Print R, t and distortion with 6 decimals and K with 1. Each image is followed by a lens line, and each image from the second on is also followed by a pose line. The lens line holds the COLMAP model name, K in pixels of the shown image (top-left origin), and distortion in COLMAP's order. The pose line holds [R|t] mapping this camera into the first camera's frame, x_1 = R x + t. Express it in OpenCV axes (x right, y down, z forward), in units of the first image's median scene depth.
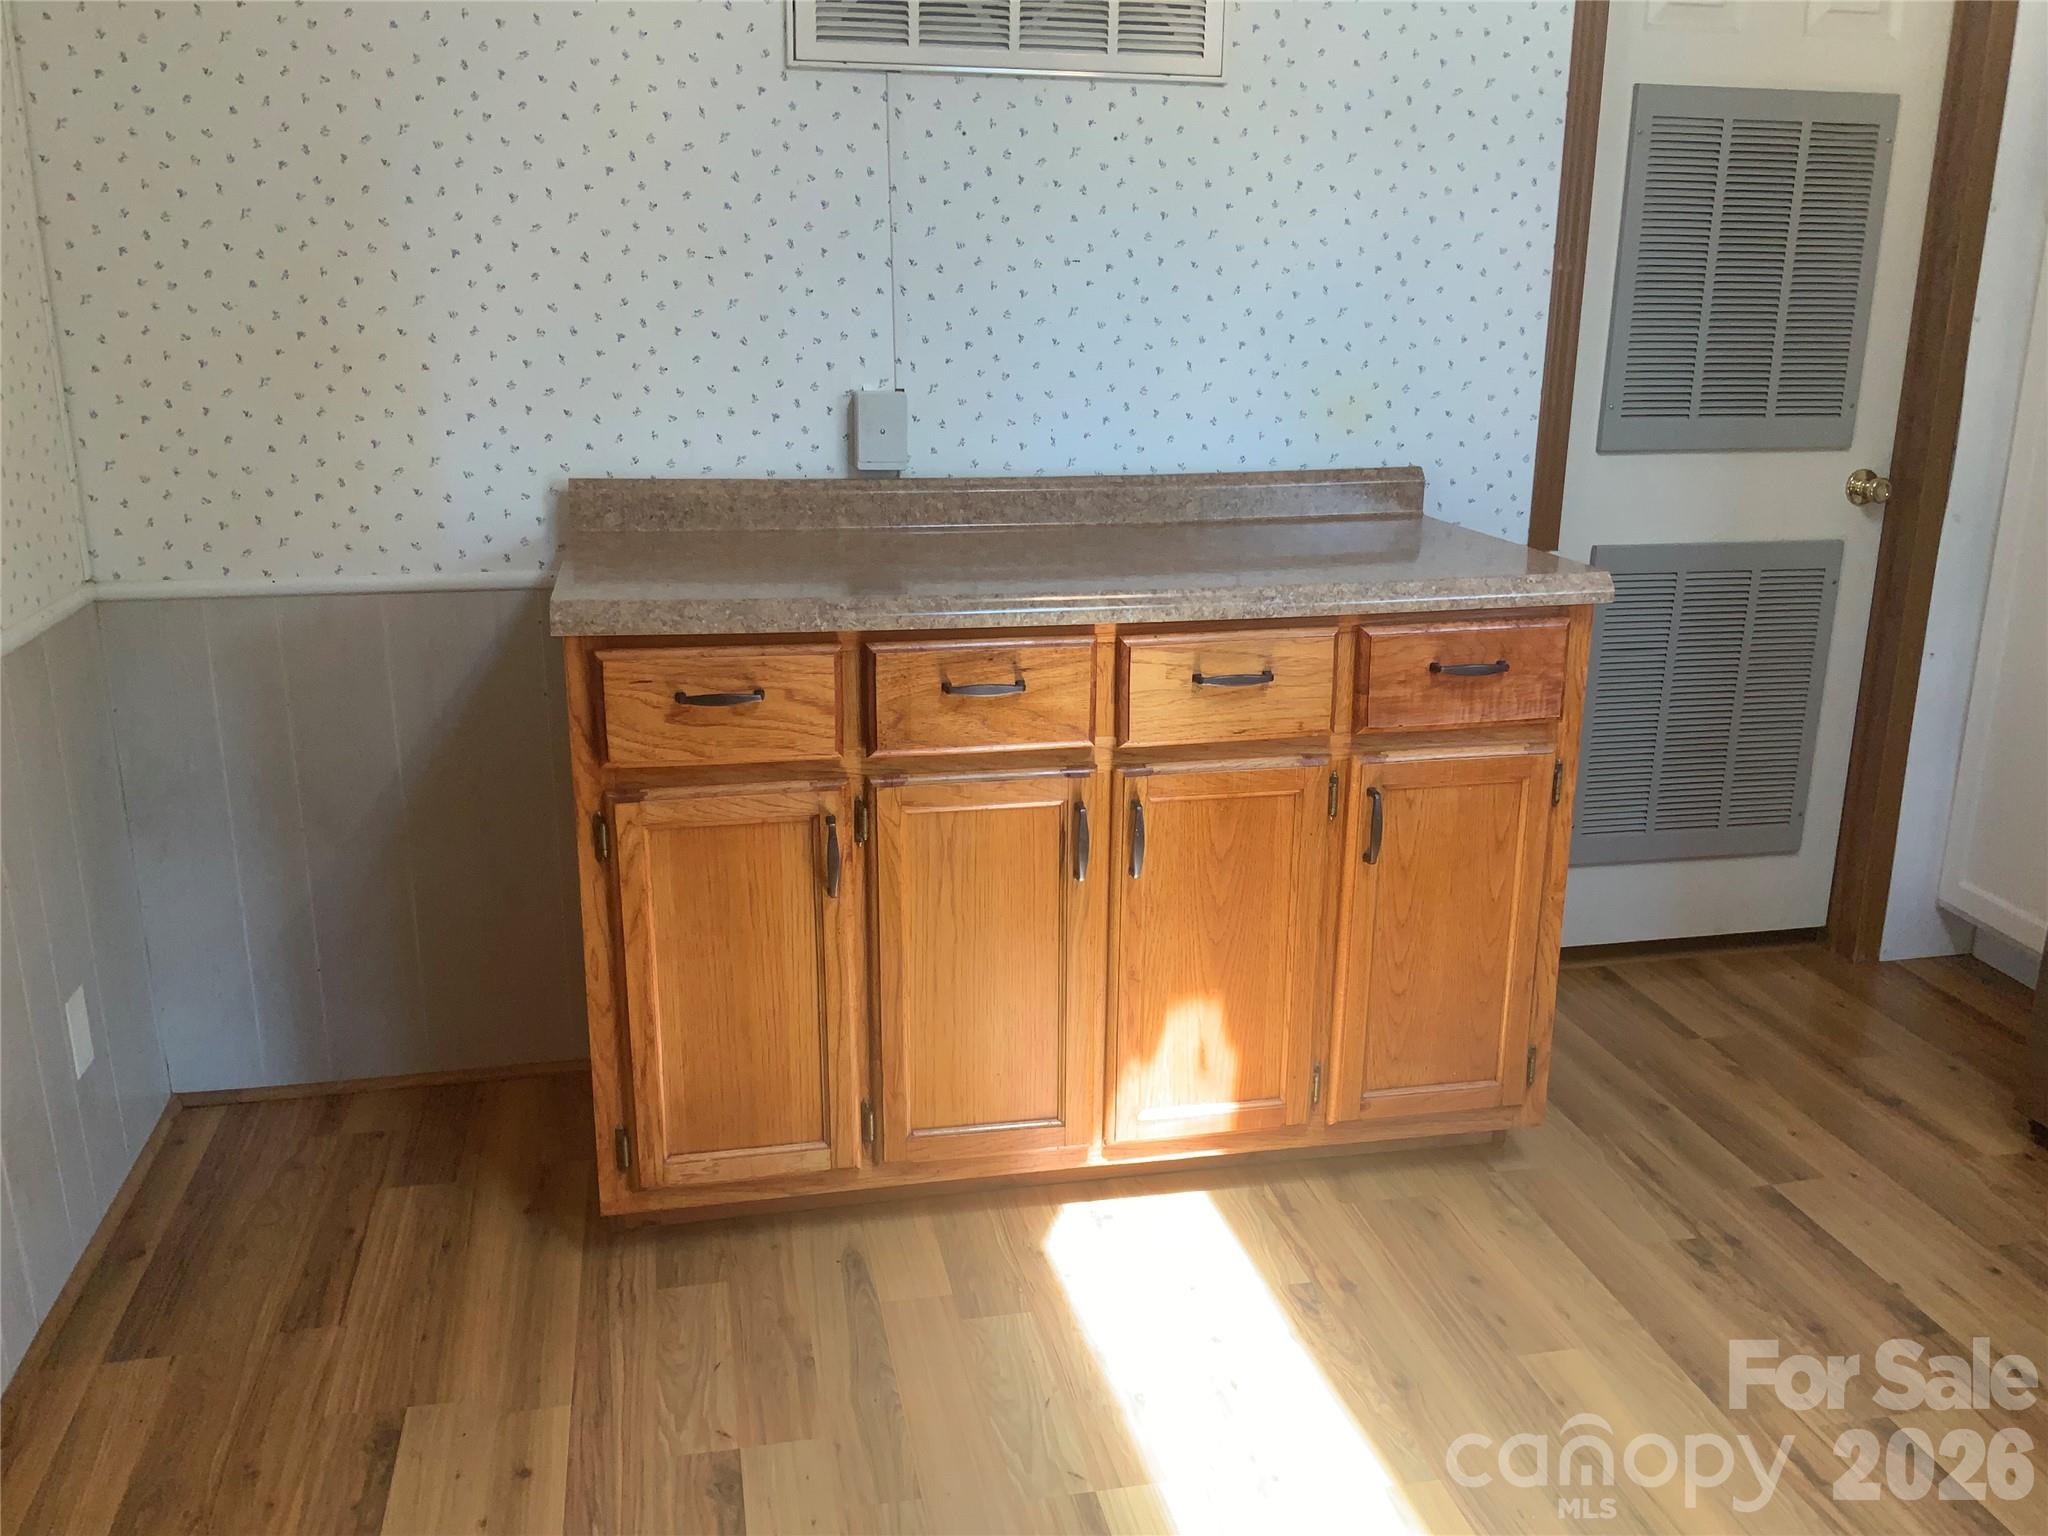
lens RADIAL K [[1689.3, 0, 1022.9], [0, 1689.3, 769.5], [0, 0, 1]] dist [0.070656, -0.129254]
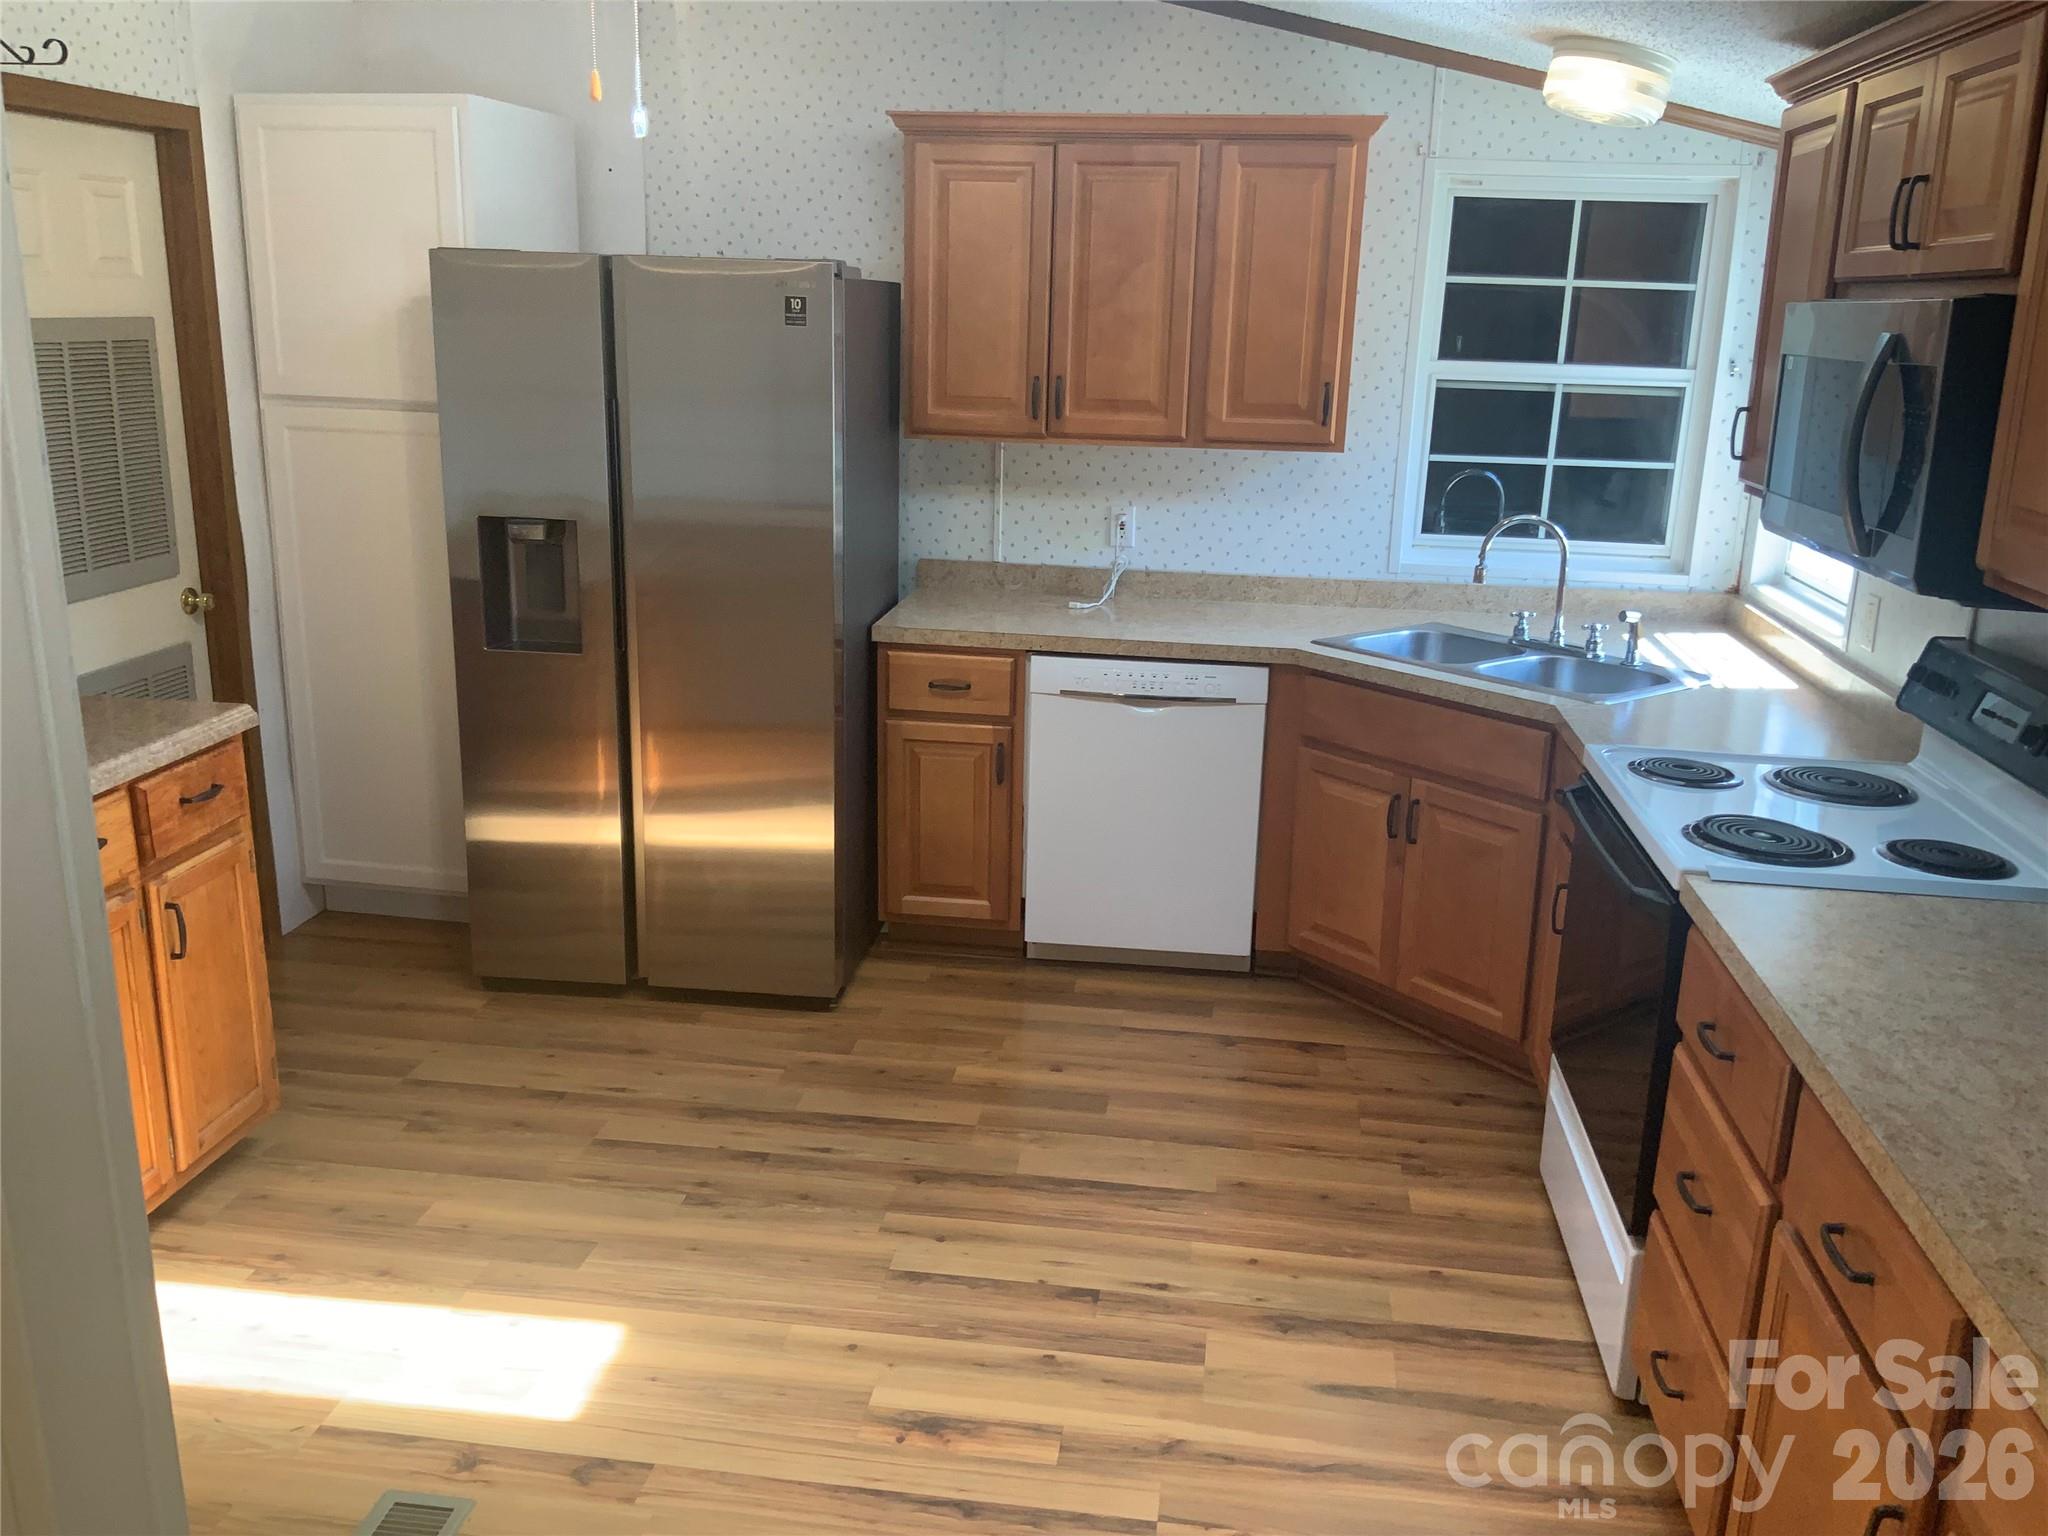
lens RADIAL K [[1689.3, 0, 1010.7], [0, 1689.3, 774.7], [0, 0, 1]] dist [0.070656, -0.129254]
pose [[0.343555, -0.254055, 0.904116, -0.684744], [0.248710, 0.952954, 0.173271, -0.139319], [-0.905601, 0.165334, 0.390578, -0.102910]]
